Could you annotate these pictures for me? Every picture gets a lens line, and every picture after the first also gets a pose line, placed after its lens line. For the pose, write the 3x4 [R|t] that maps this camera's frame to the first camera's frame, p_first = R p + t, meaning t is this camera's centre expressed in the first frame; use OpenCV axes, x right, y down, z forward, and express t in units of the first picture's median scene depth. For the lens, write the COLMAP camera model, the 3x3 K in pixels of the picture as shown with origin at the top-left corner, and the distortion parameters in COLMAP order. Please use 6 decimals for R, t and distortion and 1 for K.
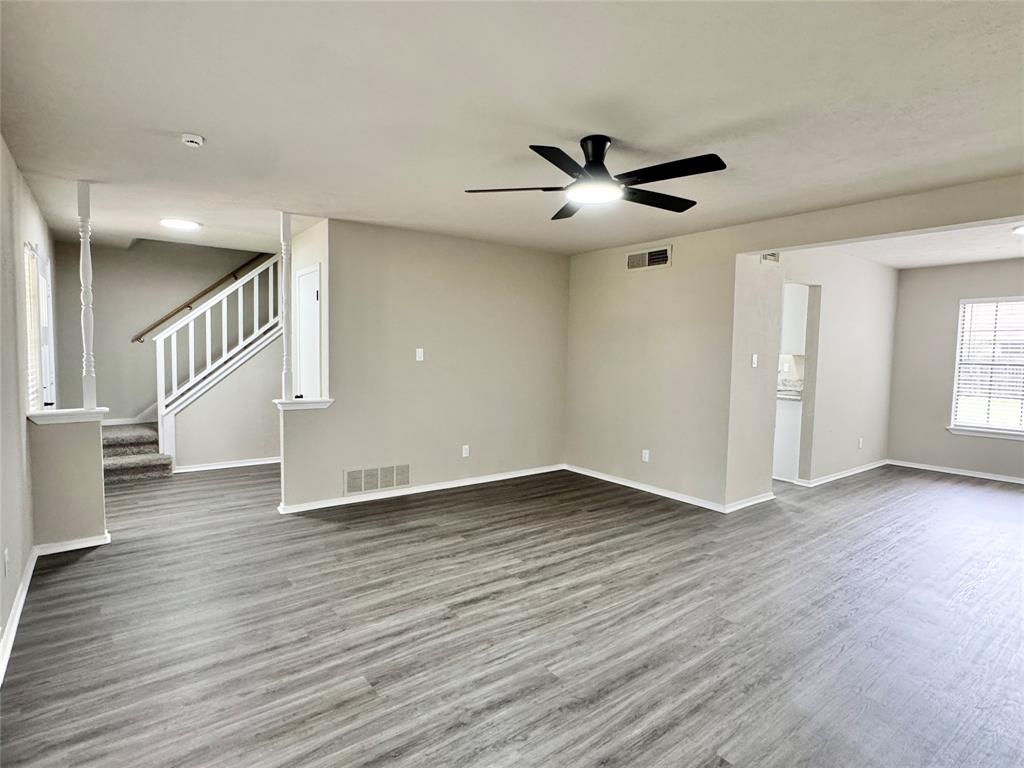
lens RADIAL K [[541.7, 0, 514.4], [0, 541.7, 382.6], [0, 0, 1]] dist [0.000841, -0.000972]
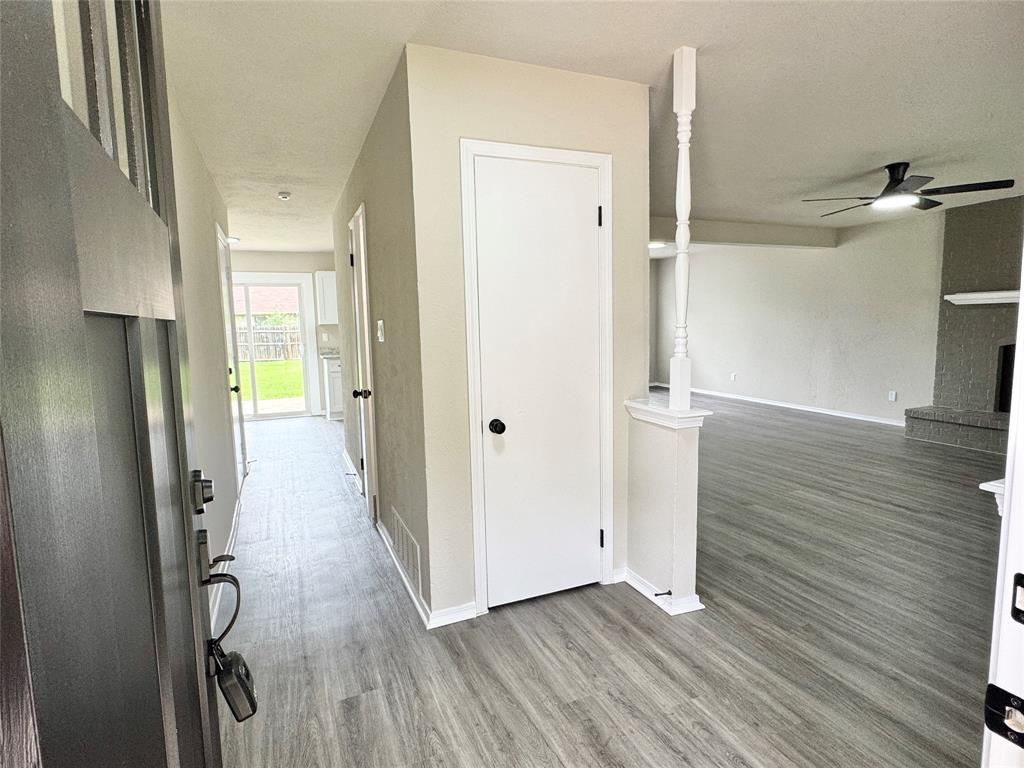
lens RADIAL K [[541.7, 0, 508.3], [0, 541.7, 387.2], [0, 0, 1]] dist [0.000841, -0.000972]
pose [[0.236228, -0.137573, 0.961909, -1.234570], [0.086414, 0.988979, 0.120223, -0.087832], [-0.967848, 0.054722, 0.245513, 1.305259]]
